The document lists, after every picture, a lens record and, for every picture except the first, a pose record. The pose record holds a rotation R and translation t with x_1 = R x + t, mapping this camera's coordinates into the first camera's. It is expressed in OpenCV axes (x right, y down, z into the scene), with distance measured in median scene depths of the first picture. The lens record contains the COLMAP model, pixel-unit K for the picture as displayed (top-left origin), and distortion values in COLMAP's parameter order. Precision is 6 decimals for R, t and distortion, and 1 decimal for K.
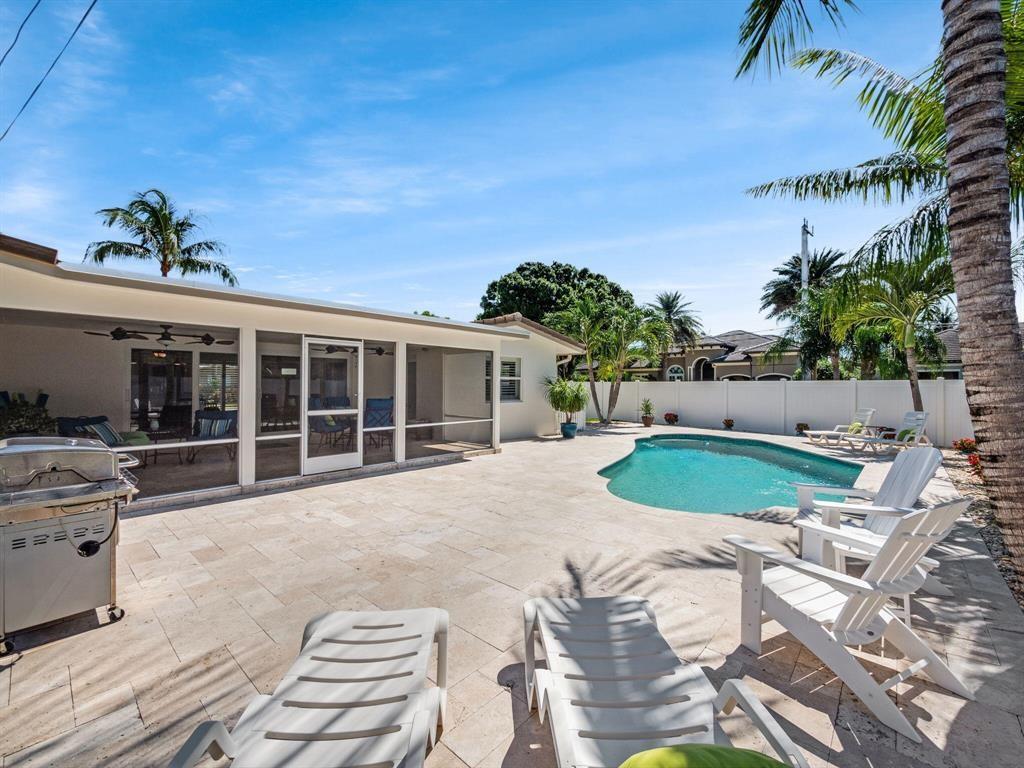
lens RADIAL K [[438.4, 0, 512.0], [0, 438.4, 384.0], [0, 0, 1]] dist [-0.003447, -0.000311]
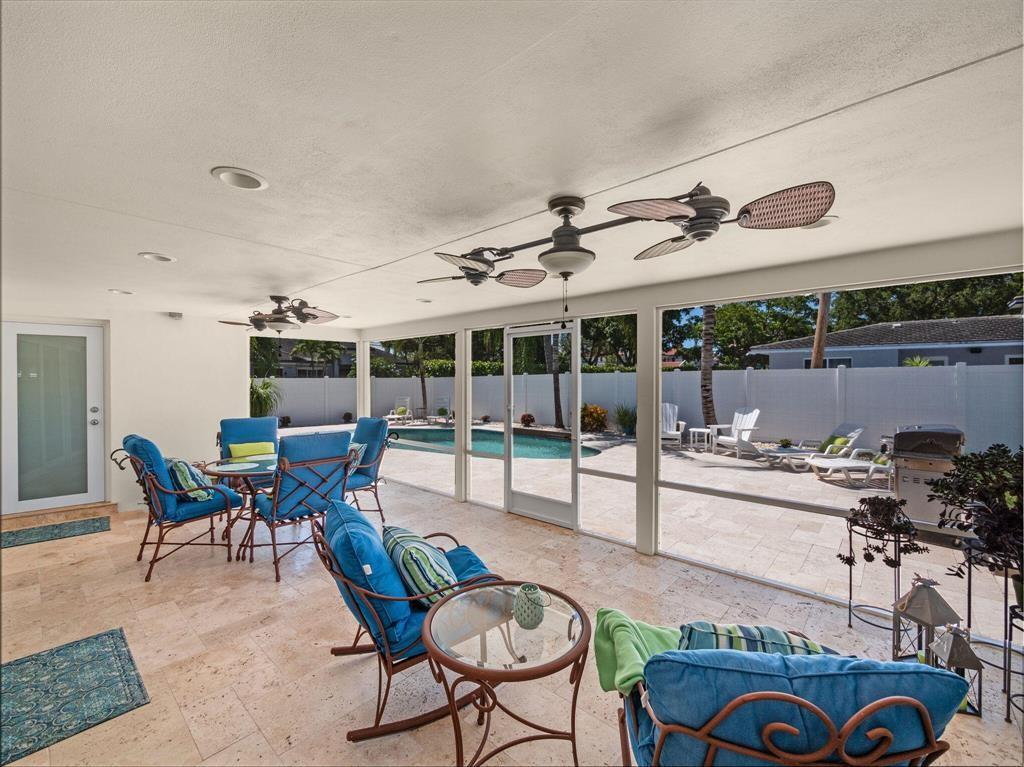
lens RADIAL K [[438.4, 0, 512.0], [0, 438.4, 383.5], [0, 0, 1]] dist [-0.003447, -0.000311]
pose [[-0.018257, -0.015785, 0.999709, -0.690980], [-0.001398, 0.999875, 0.015763, -0.014783], [-0.999832, -0.001110, -0.018277, 0.673967]]
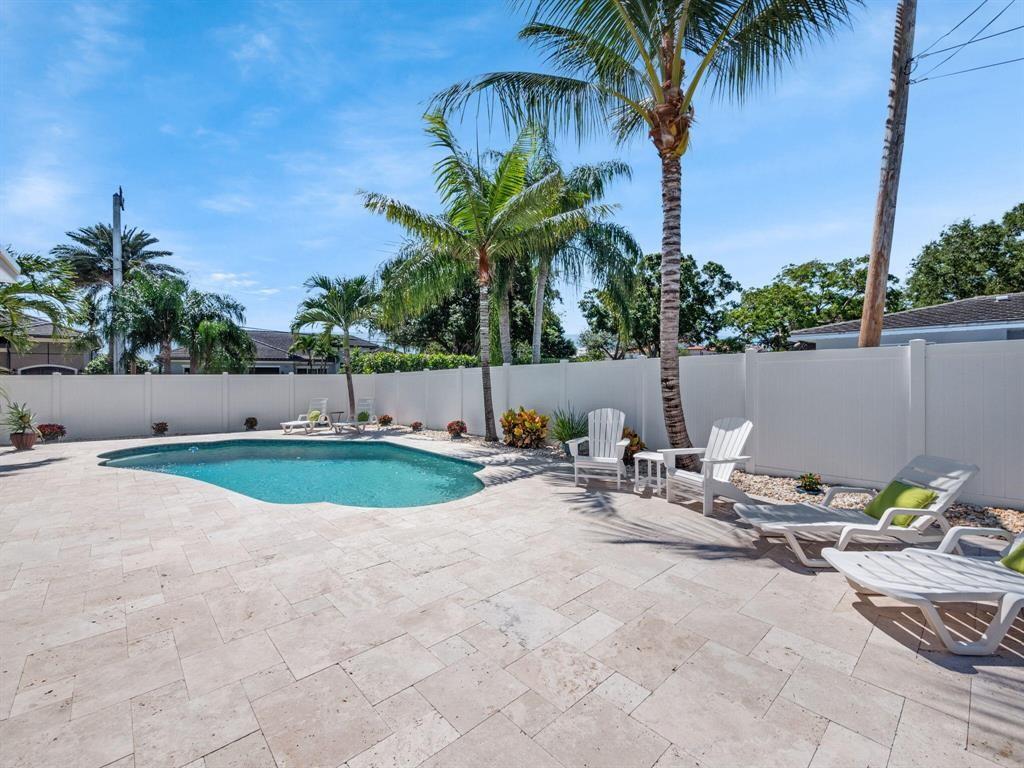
lens RADIAL K [[438.4, 0, 512.0], [0, 438.4, 384.0], [0, 0, 1]] dist [-0.003447, -0.000311]
pose [[0.087949, -0.018508, 0.995953, -0.327045], [0.004980, 0.999823, 0.018141, -0.001564], [-0.996113, 0.003365, 0.088026, 0.386304]]
